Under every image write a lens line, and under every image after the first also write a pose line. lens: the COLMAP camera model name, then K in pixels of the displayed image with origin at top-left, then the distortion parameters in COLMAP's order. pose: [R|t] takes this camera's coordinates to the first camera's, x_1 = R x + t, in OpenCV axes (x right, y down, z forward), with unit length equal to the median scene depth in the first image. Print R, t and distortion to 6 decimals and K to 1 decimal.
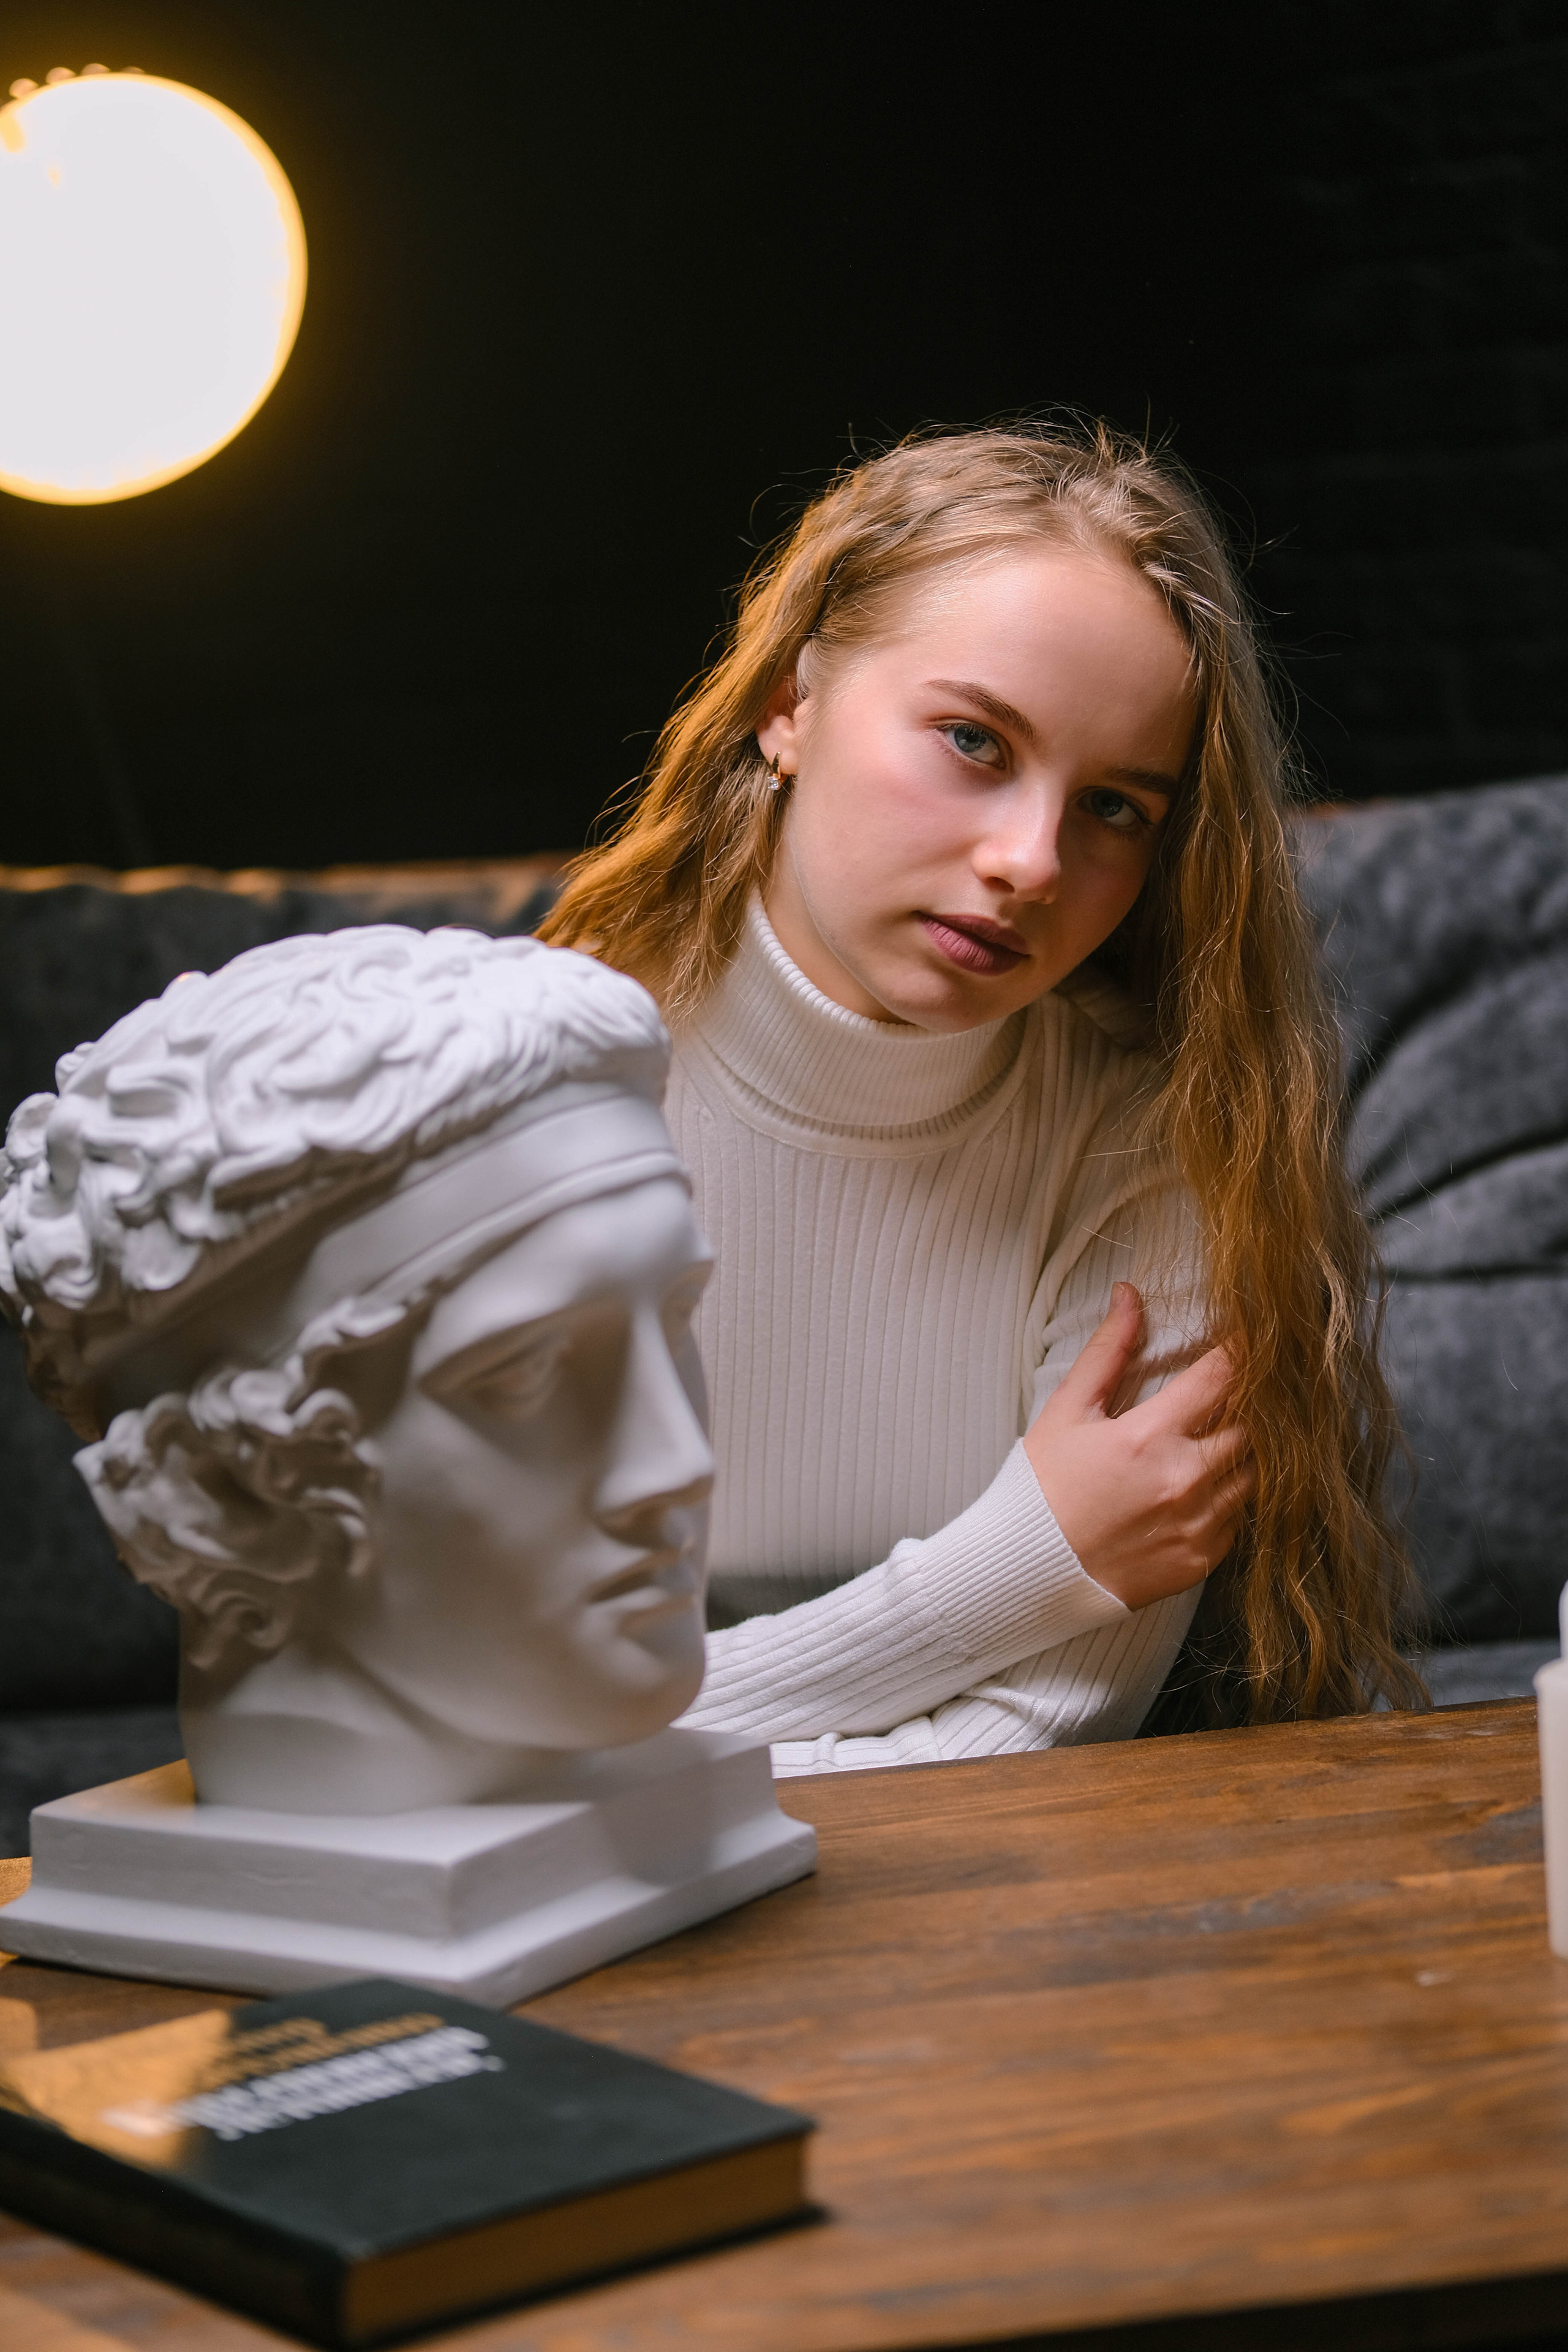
lens RADIAL K [[5002.5, 0, 784.0], [0, 5002.5, 1176.0], [0, 0, 1]] dist [0.028475, 0.026414]
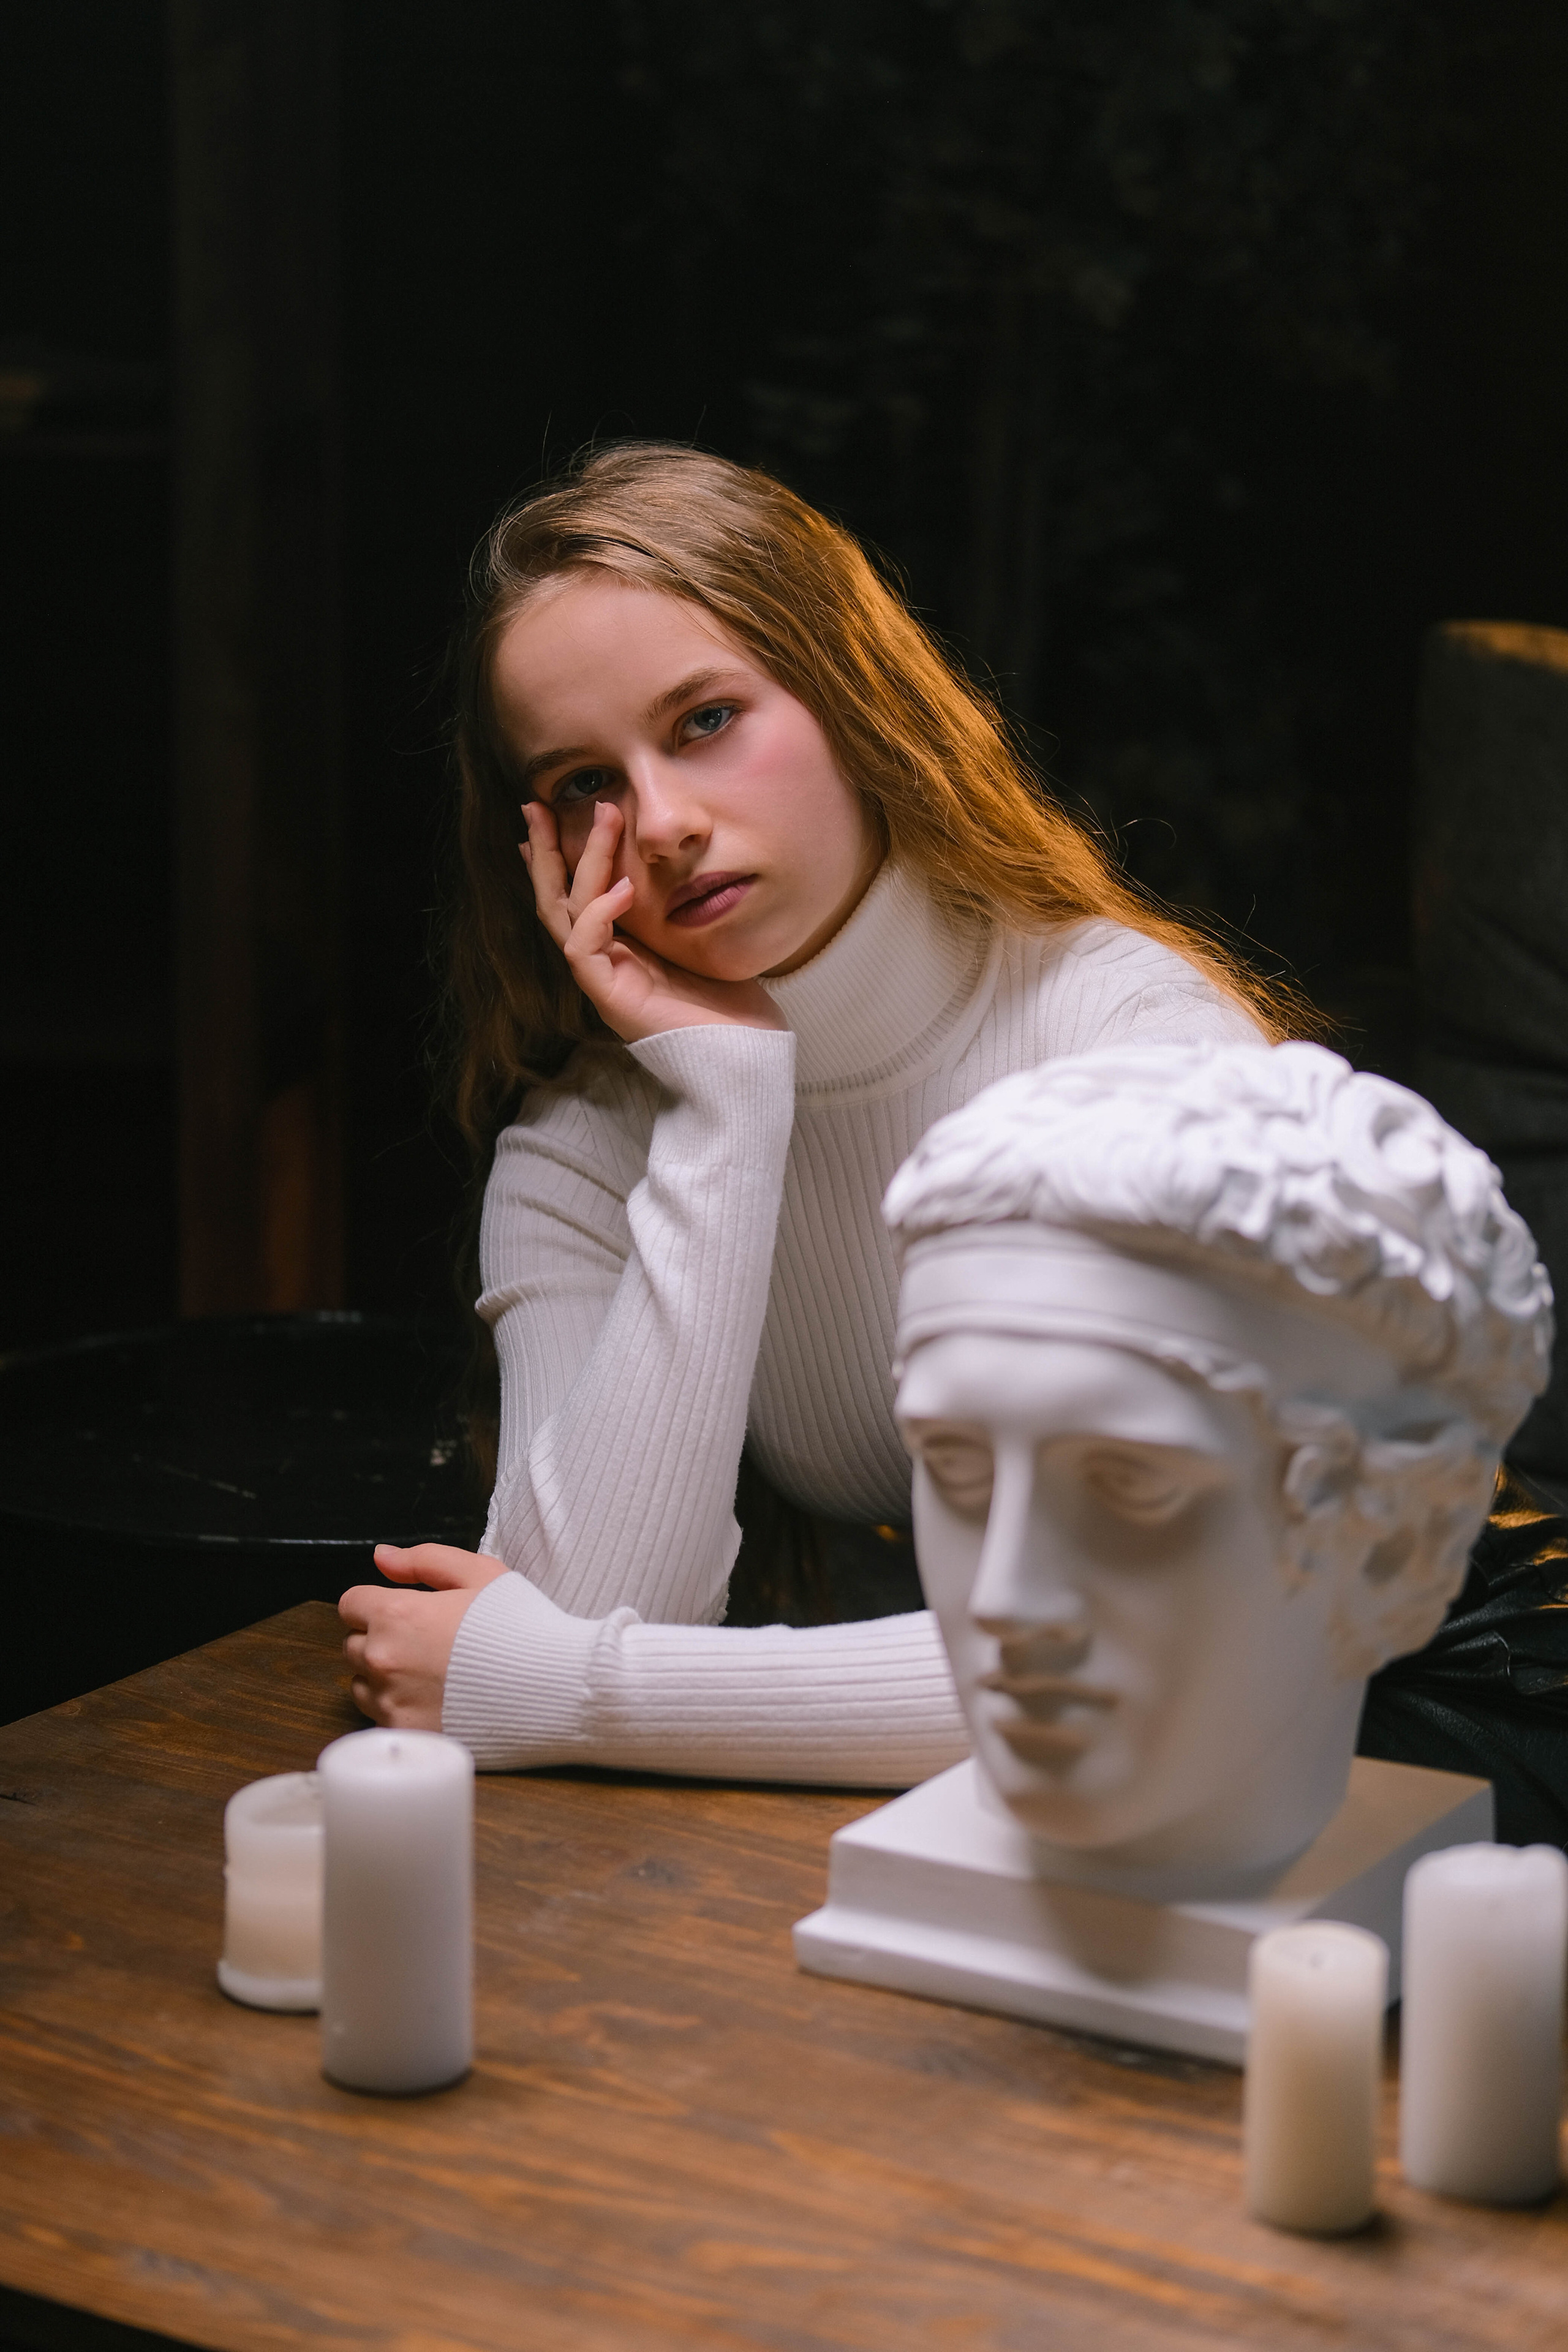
lens RADIAL K [[5002.5, 0, 784.0], [0, 5002.5, 1176.0], [0, 0, 1]] dist [0.028475, 0.026414]
pose [[0.058239, 0.268859, -0.961417, 0.988982], [-0.136131, 0.956195, 0.259152, -0.301683], [0.988978, 0.115786, 0.092287, 0.858859]]
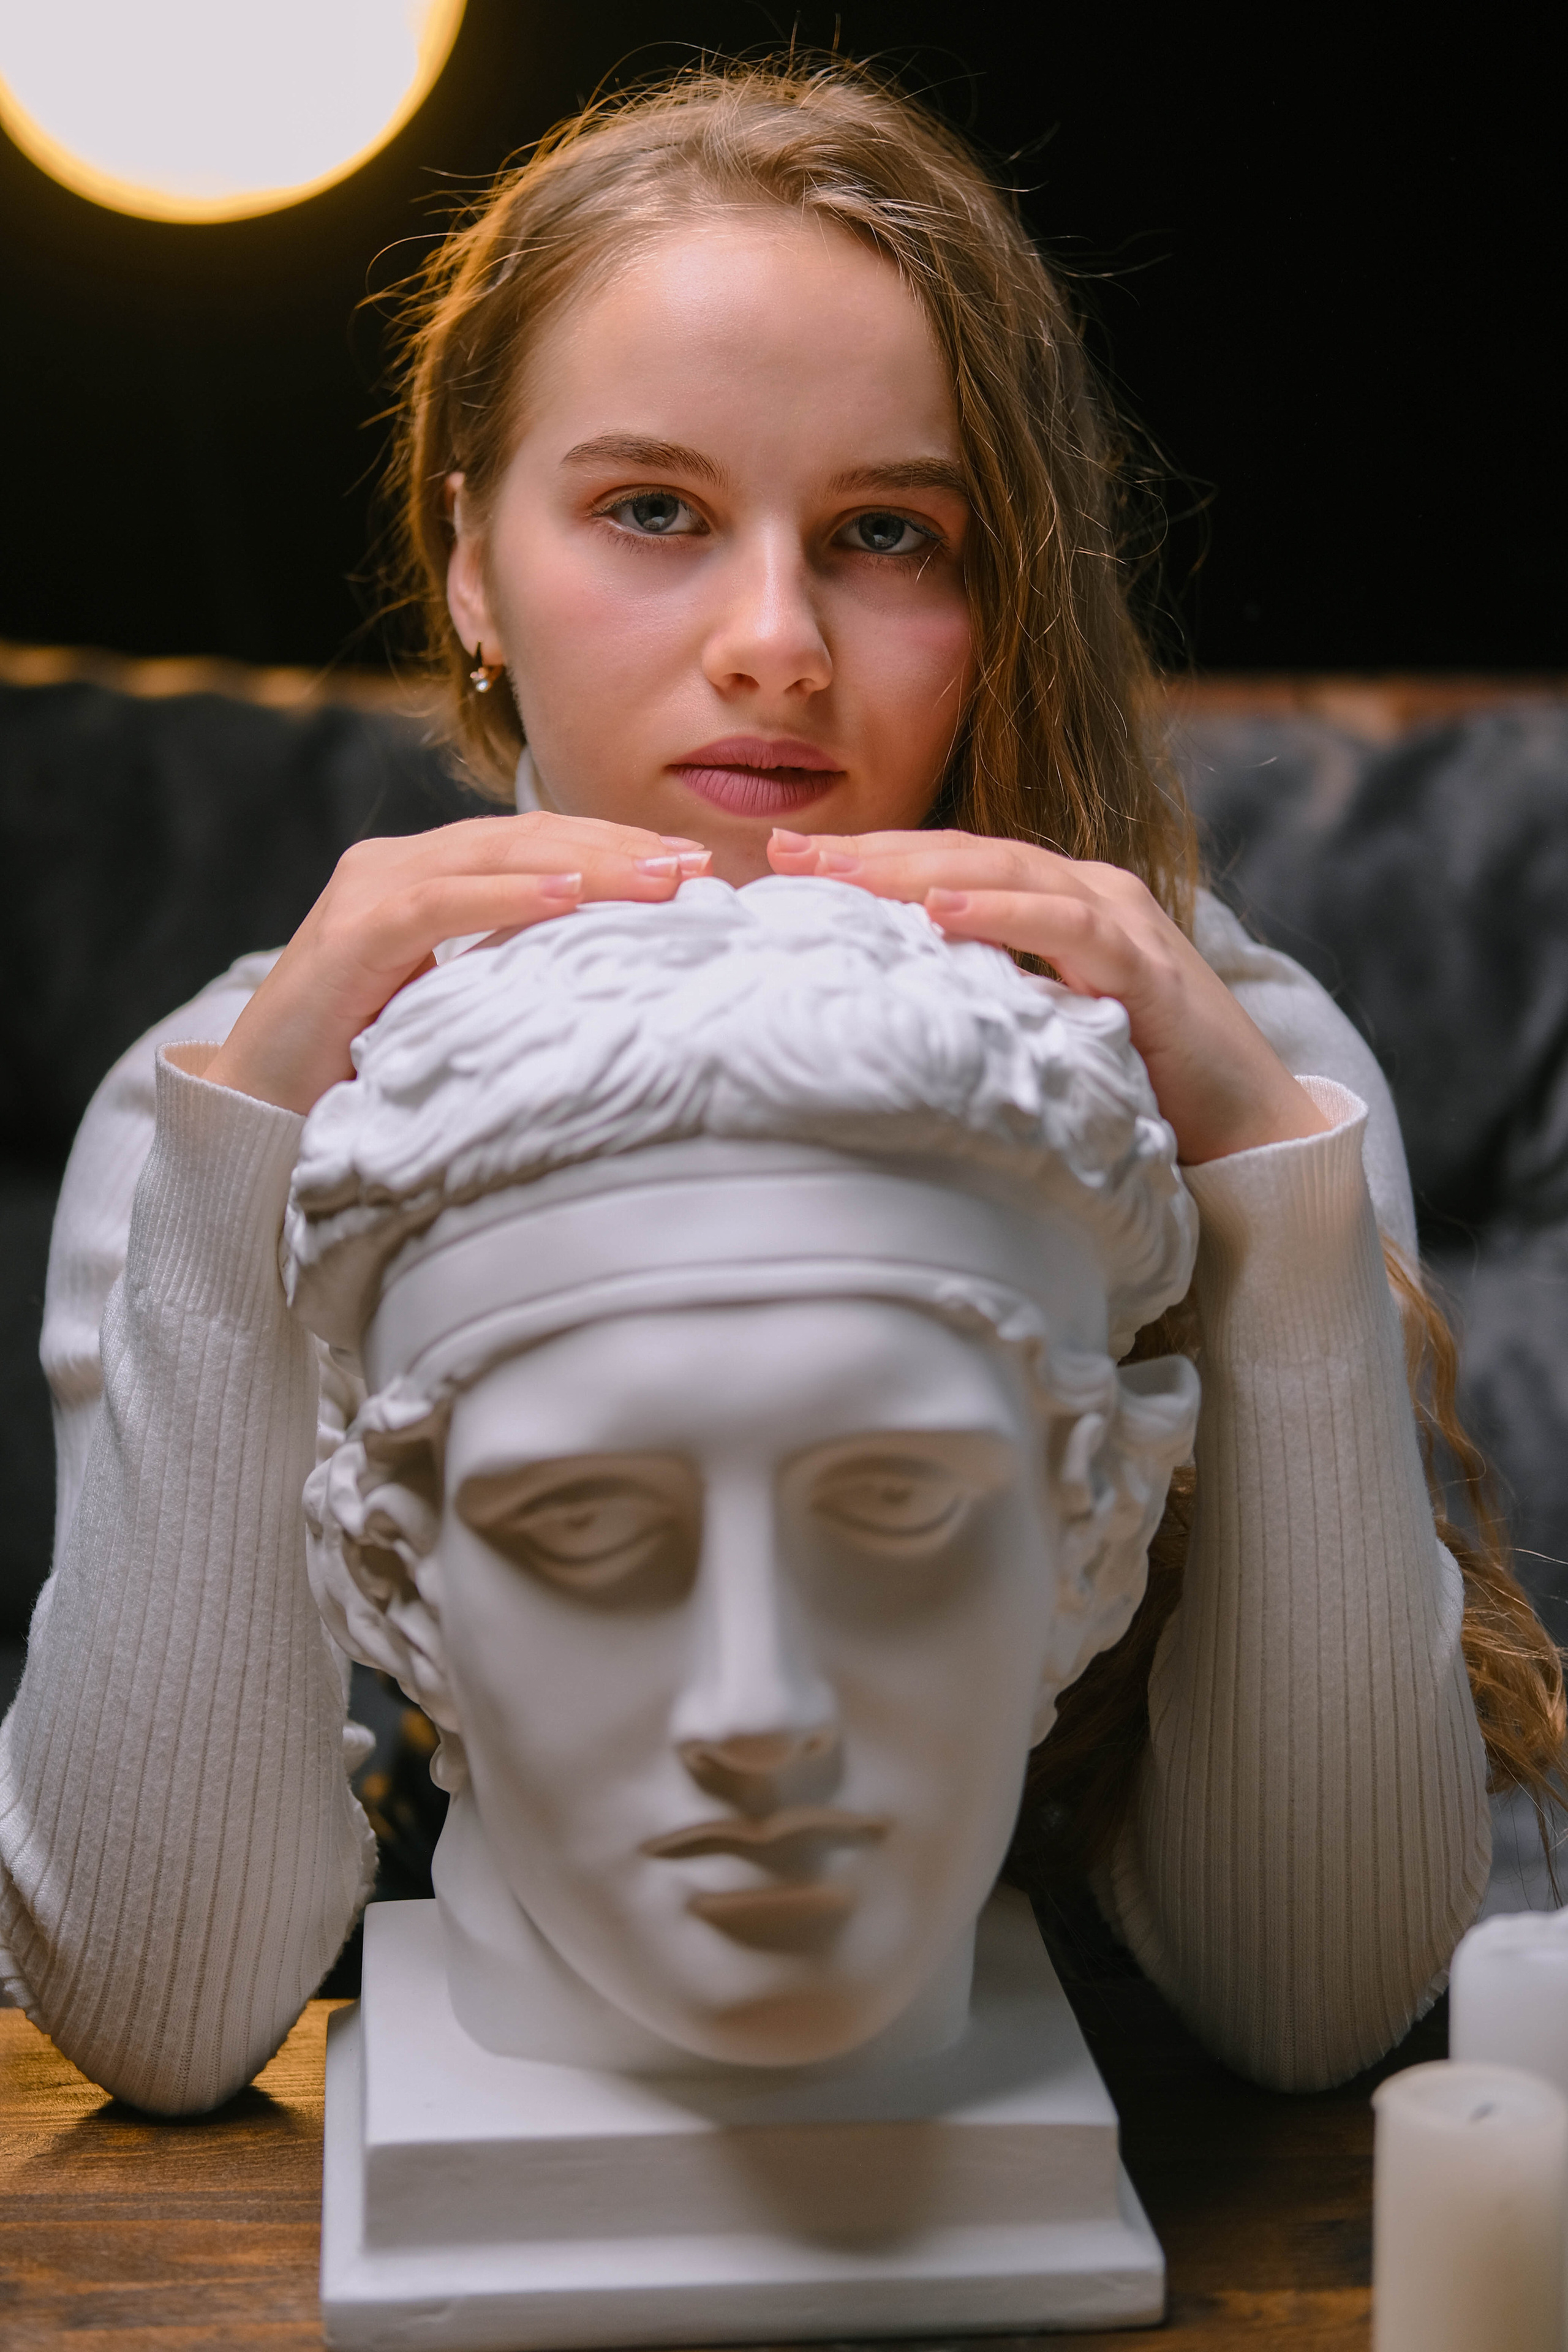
lens RADIAL K [[5002.5, 0, 784.0], [0, 5002.5, 1176.0], [0, 0, 1]] dist [0.028475, 0.026414]
pose [[0.648437, 0.180250, -0.739621, 0.495405], [-0.130808, 0.983496, 0.125002, -0.105075], [0.749946, 0.015693, 0.661313, 0.546364]]
